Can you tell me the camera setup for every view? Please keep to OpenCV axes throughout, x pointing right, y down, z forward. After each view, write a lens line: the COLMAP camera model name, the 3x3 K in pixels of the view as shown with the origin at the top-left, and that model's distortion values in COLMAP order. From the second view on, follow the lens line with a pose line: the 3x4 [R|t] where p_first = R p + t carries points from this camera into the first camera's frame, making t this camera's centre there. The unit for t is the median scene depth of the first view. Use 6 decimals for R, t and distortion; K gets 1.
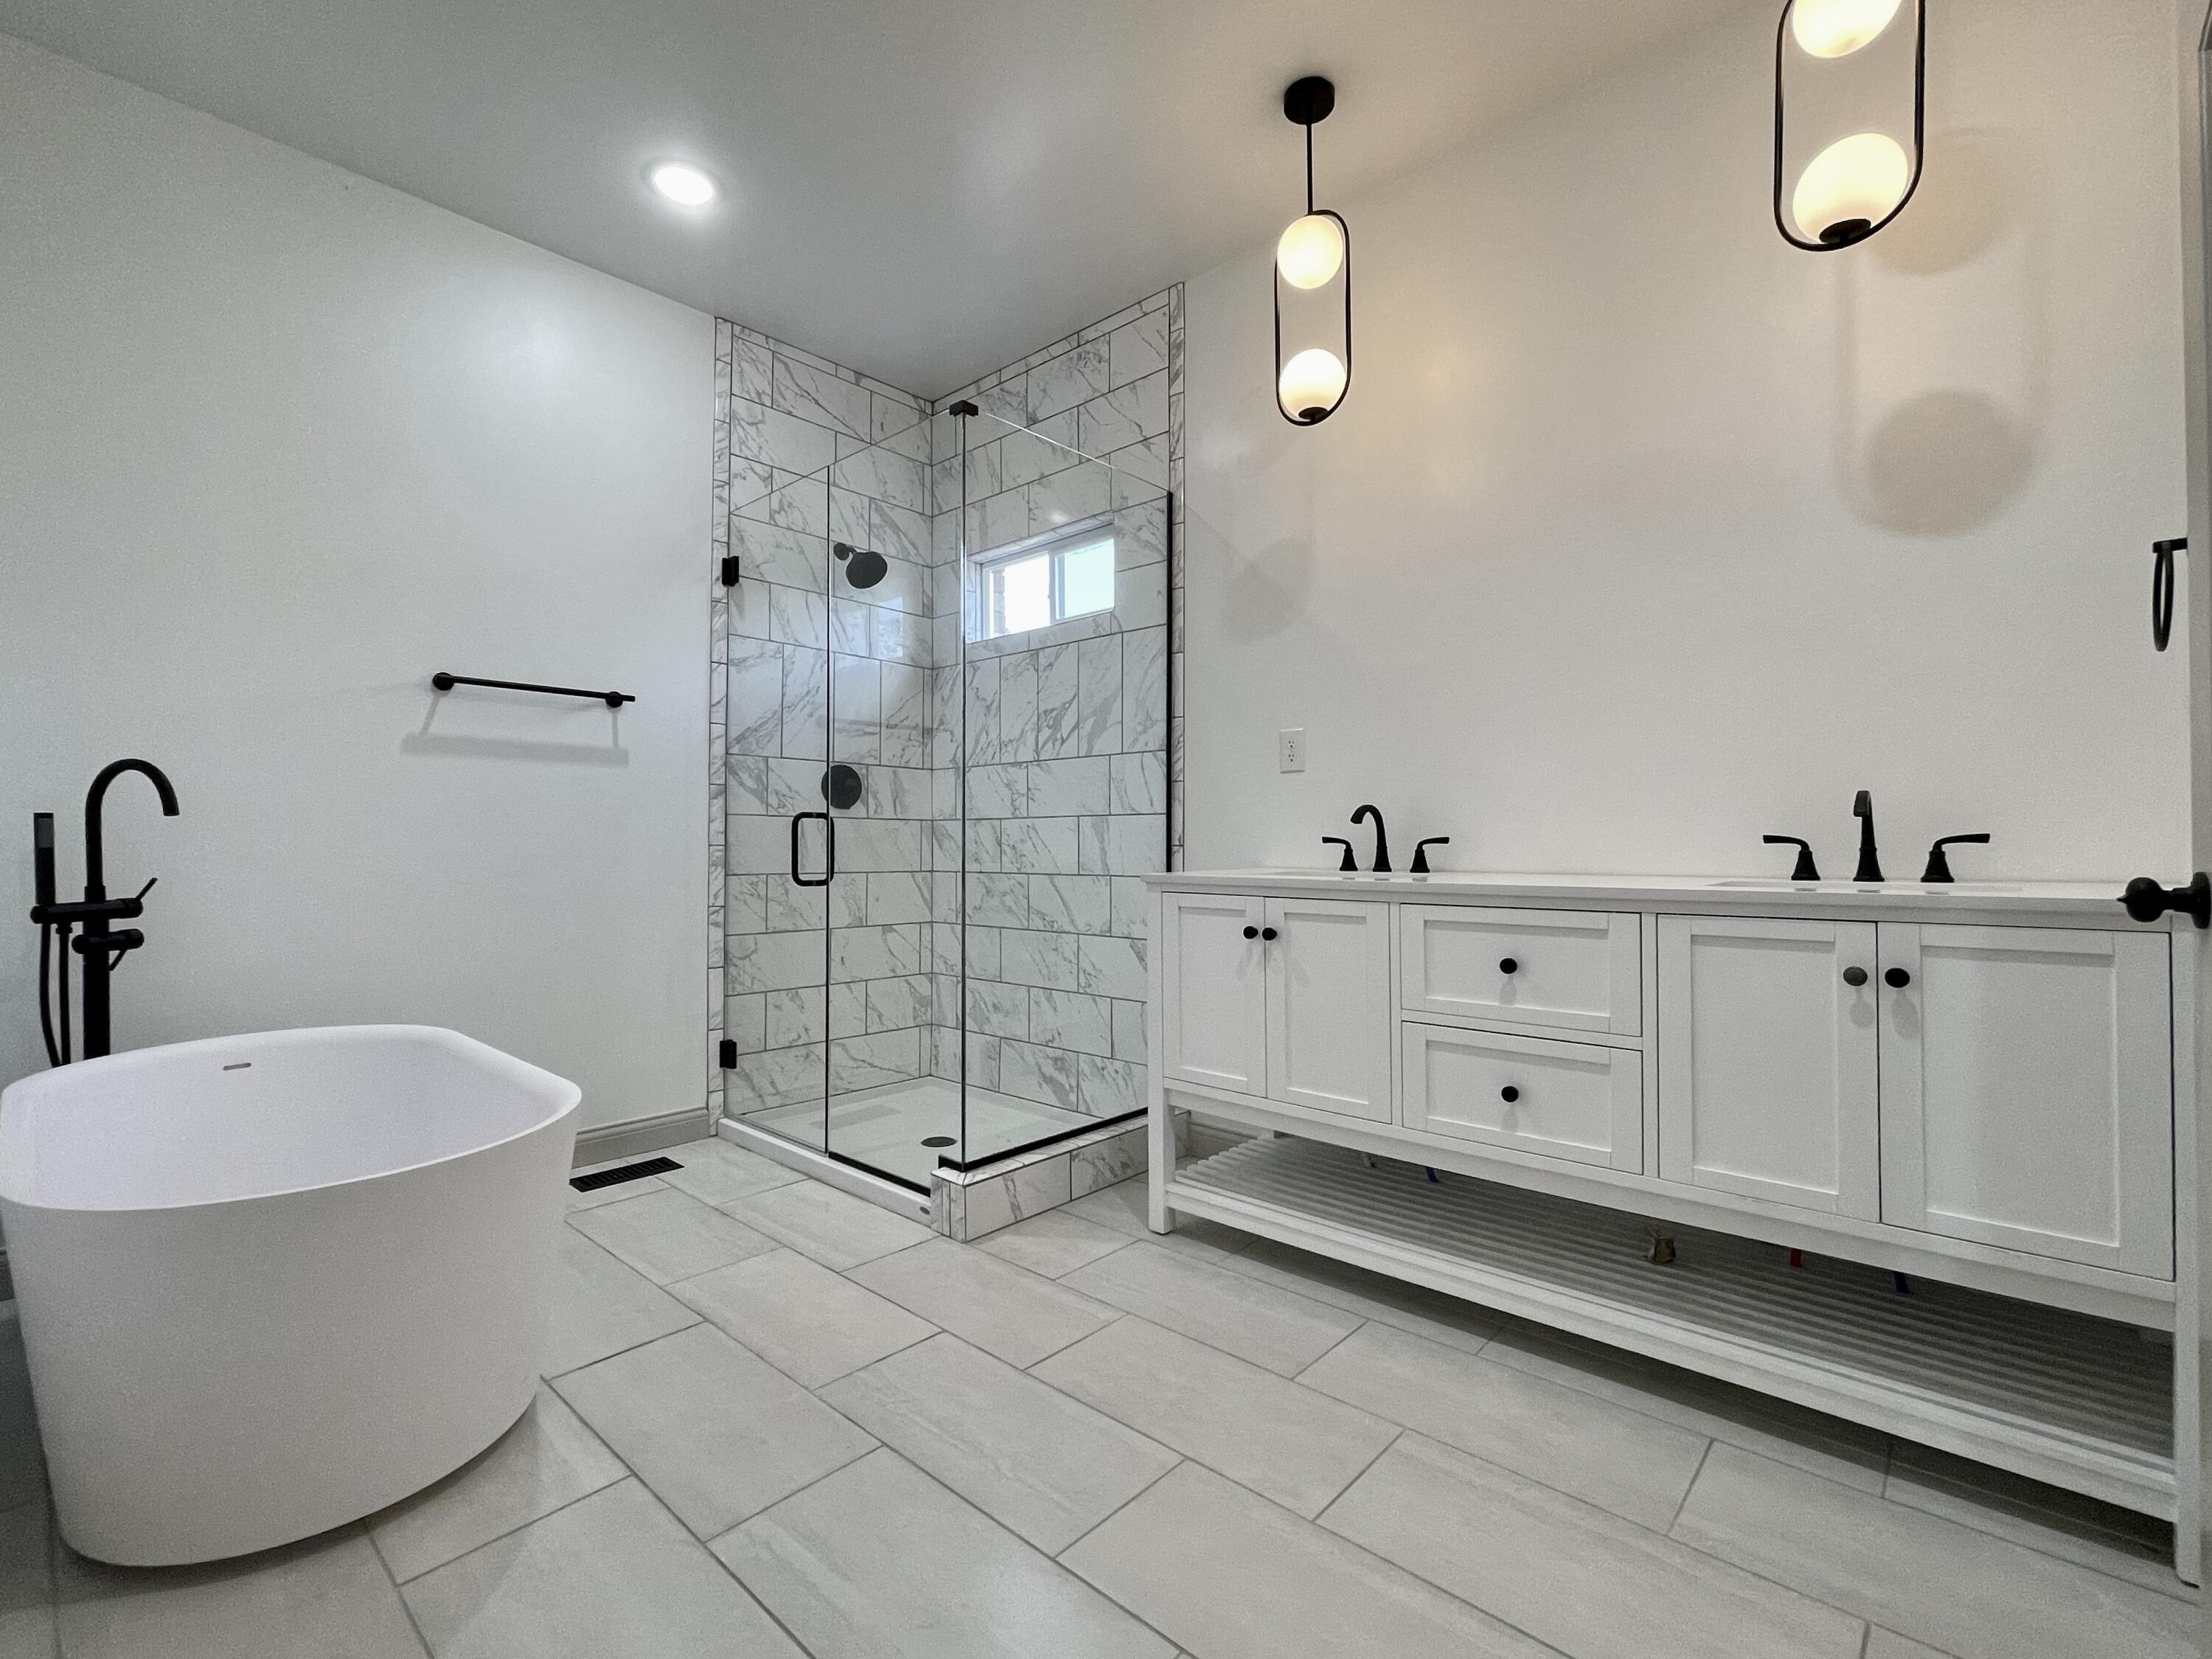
lens RADIAL K [[989.7, 0, 1118.7], [0, 989.7, 835.1], [0, 0, 1]] dist [-0.002512, -0.000018]
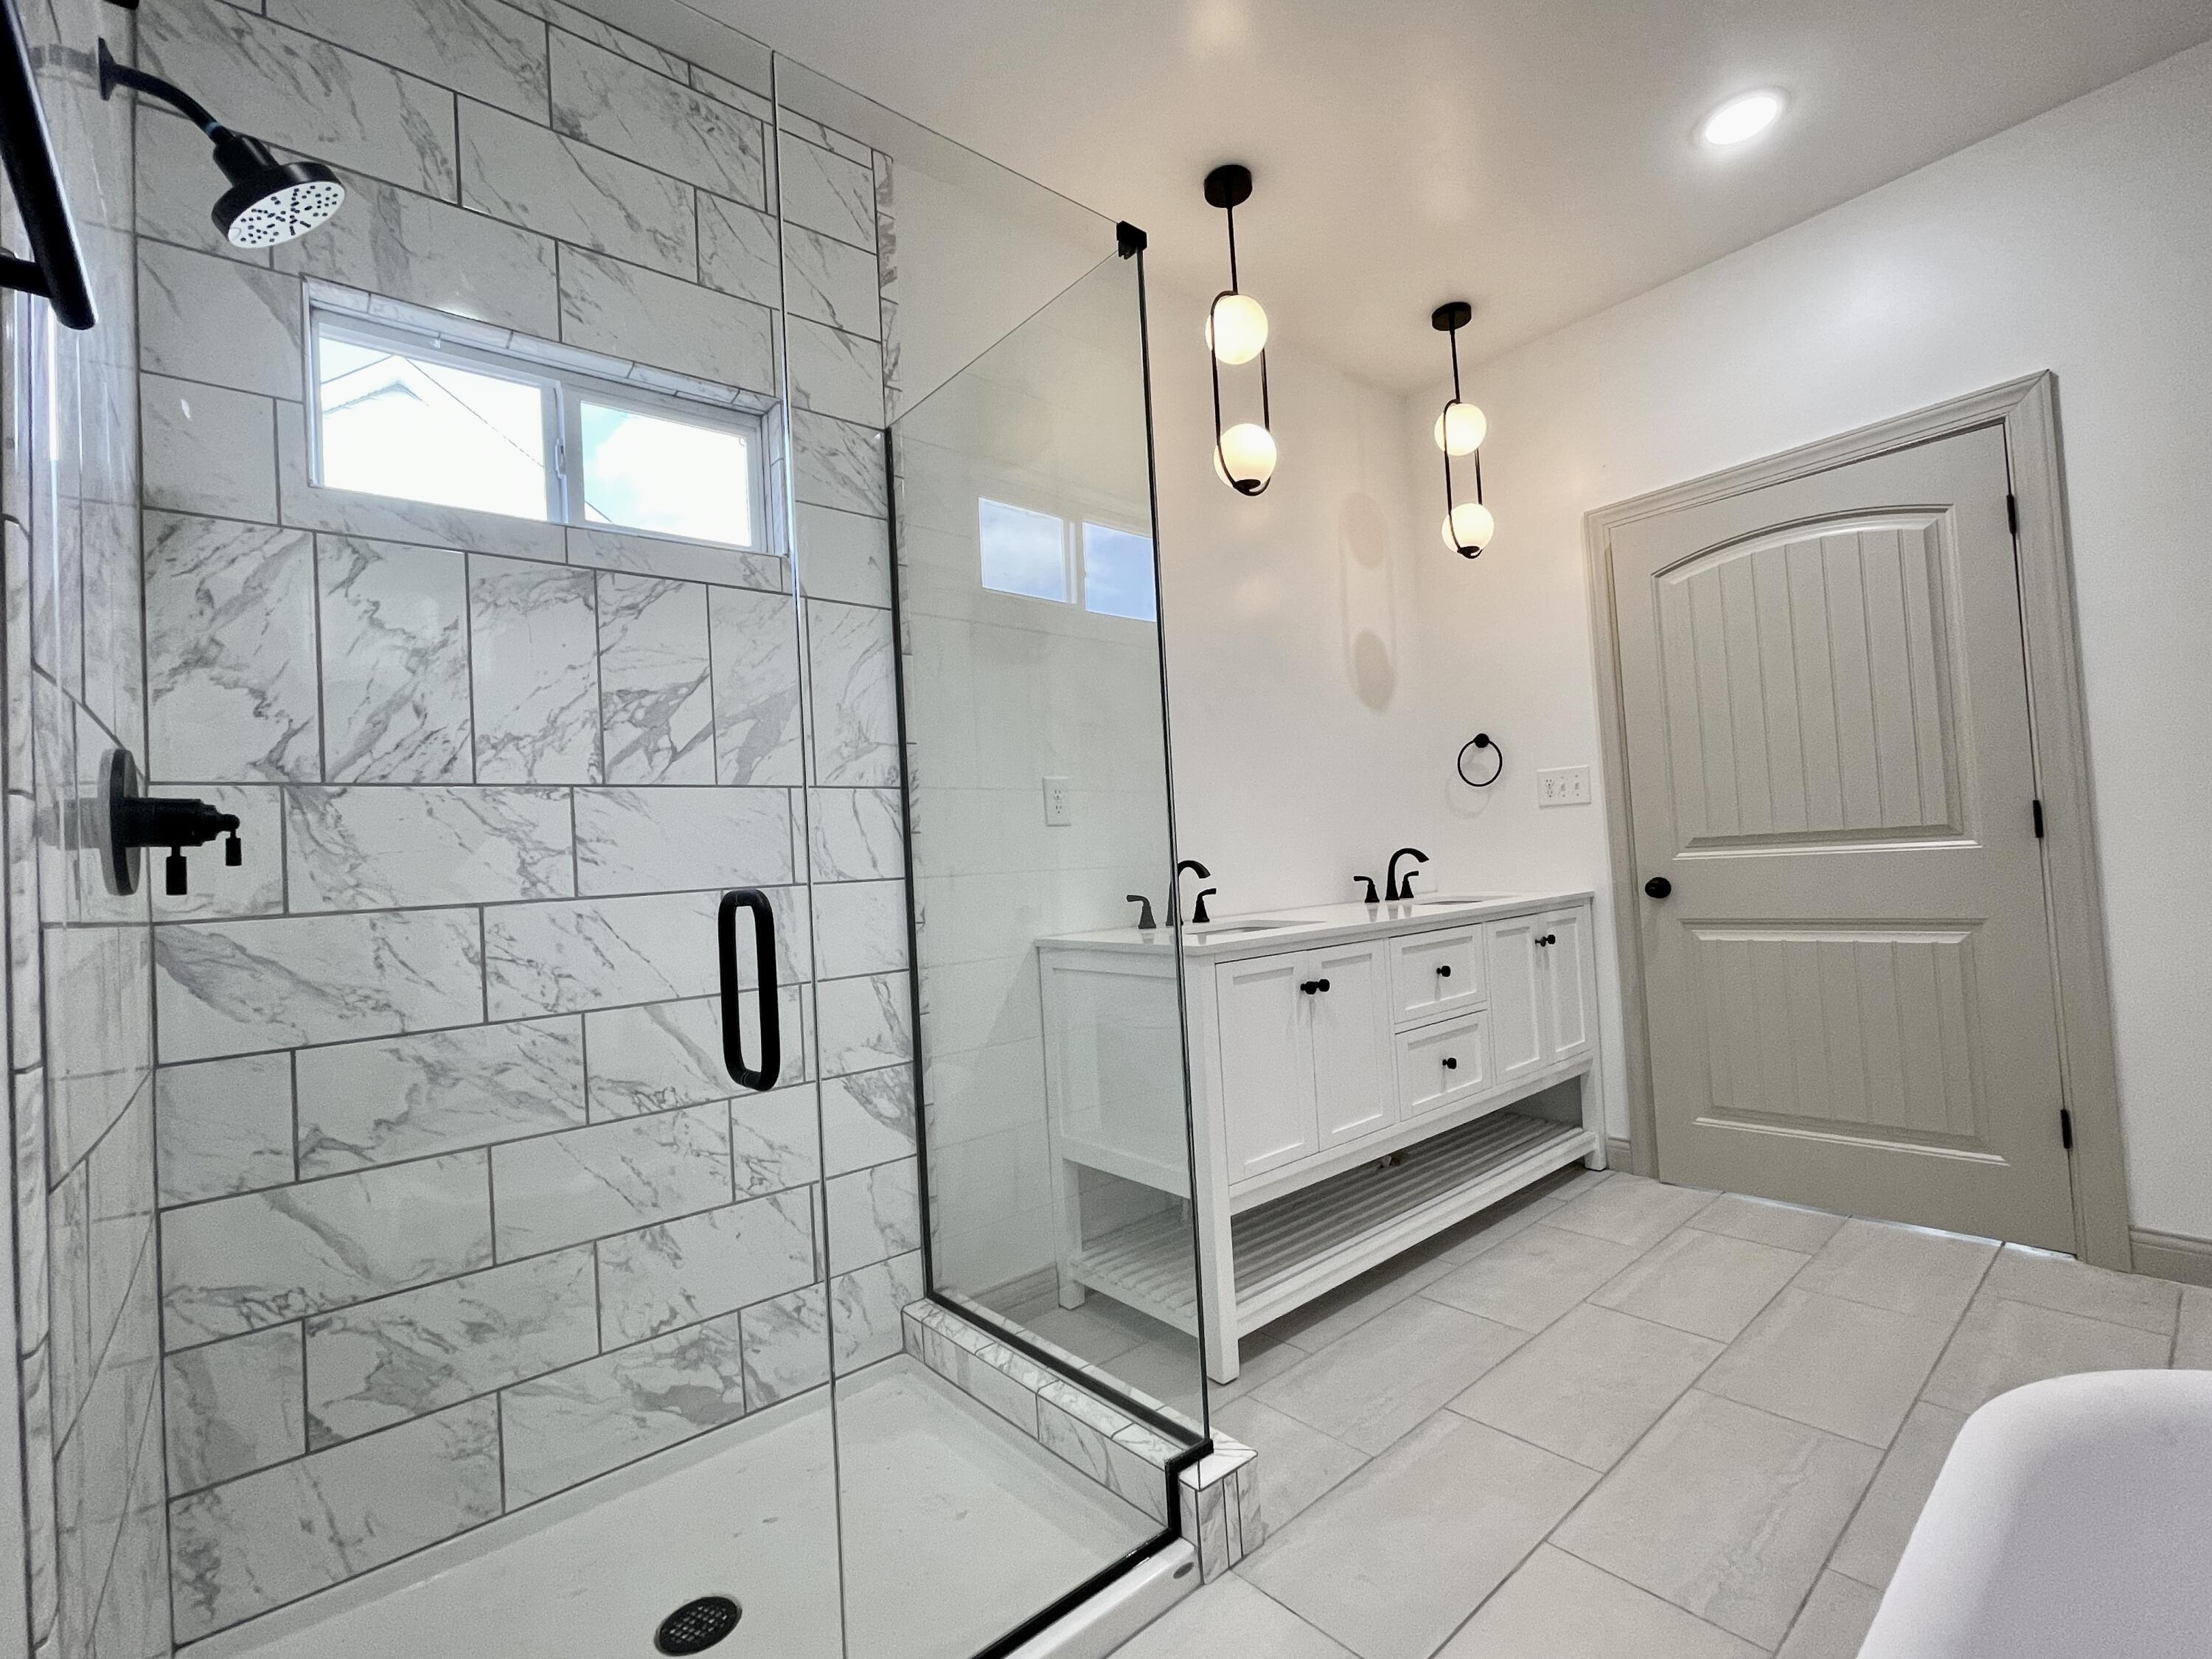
lens RADIAL K [[989.7, 0, 1119.7], [0, 989.7, 829.9], [0, 0, 1]] dist [-0.002512, -0.000018]
pose [[0.122282, 0.029278, 0.992063, -0.616120], [0.049133, 0.998161, -0.035514, -0.022995], [-0.991278, 0.053086, 0.120619, 0.747596]]
